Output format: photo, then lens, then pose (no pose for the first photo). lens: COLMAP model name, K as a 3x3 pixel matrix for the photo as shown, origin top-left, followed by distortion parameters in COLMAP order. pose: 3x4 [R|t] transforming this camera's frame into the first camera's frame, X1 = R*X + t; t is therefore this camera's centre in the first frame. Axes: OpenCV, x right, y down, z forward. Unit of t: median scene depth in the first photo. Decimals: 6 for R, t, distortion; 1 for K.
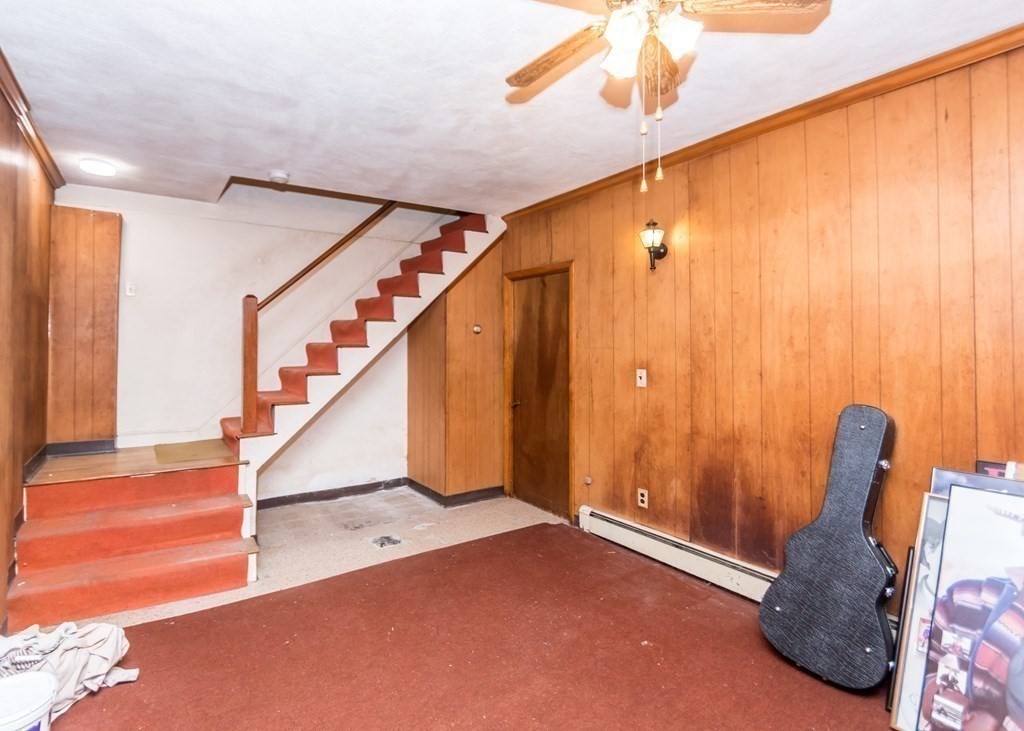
lens RADIAL K [[493.2, 0, 454.1], [0, 493.2, 336.9], [0, 0, 1]] dist [0.009783, -0.004347]
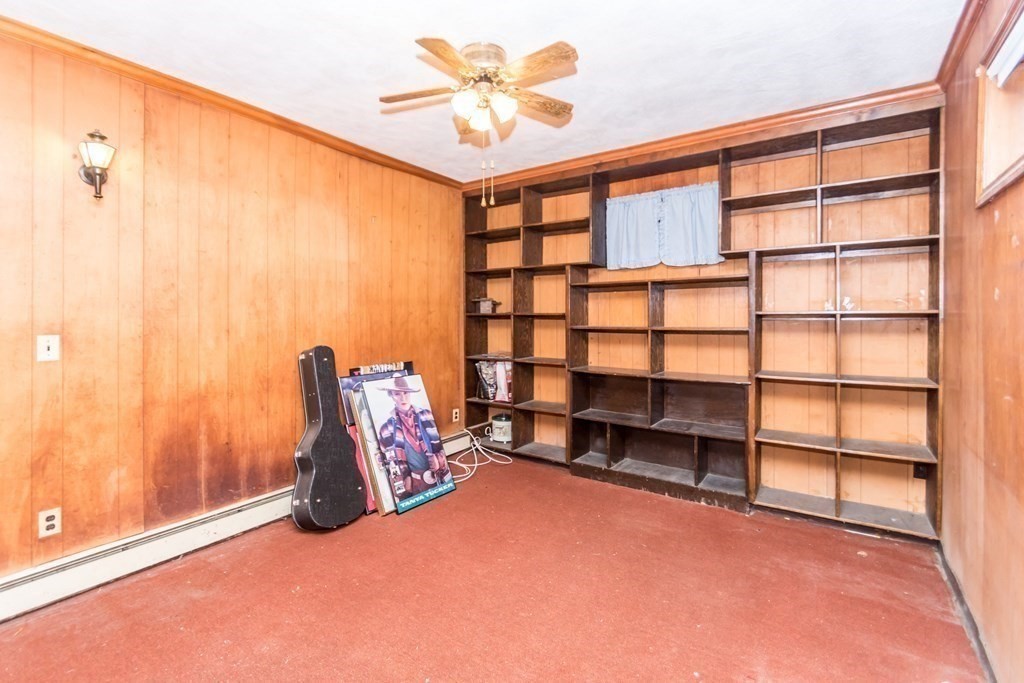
lens RADIAL K [[474.3, 0, 496.1], [0, 474.3, 323.4], [0, 0, 1]] dist [-0.002430, -0.000926]
pose [[-0.392705, -0.007530, 0.919634, -0.542805], [-0.018390, 0.999831, 0.000334, 0.044774], [-0.919480, -0.016781, -0.392777, 0.813261]]
